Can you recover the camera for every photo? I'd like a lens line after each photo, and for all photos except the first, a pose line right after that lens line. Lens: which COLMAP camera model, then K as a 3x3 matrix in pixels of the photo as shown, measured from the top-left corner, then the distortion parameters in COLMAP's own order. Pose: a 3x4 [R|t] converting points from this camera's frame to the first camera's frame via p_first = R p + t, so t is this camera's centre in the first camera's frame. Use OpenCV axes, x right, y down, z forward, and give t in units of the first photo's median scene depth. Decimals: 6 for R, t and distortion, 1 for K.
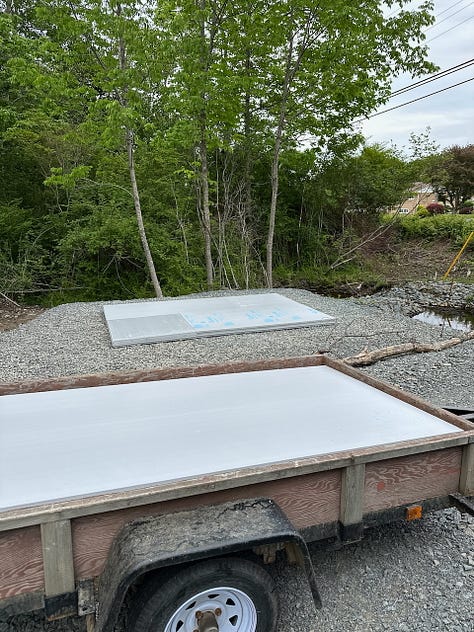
lens RADIAL K [[439.0, 0, 237.0], [0, 439.0, 316.0], [0, 0, 1]] dist [-0.065116, 0.001523]
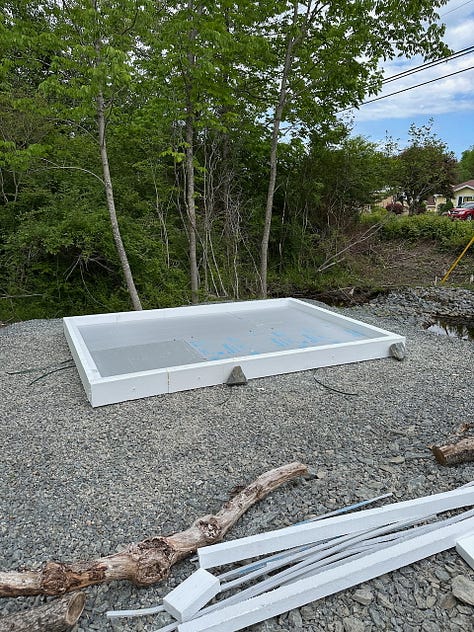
lens RADIAL K [[439.0, 0, 237.0], [0, 439.0, 316.0], [0, 0, 1]] dist [-0.065116, 0.001523]
pose [[0.992593, -0.005151, 0.121378, -0.081800], [0.004248, 0.999961, 0.007694, -0.030312], [-0.121413, -0.007122, 0.992577, 0.151053]]
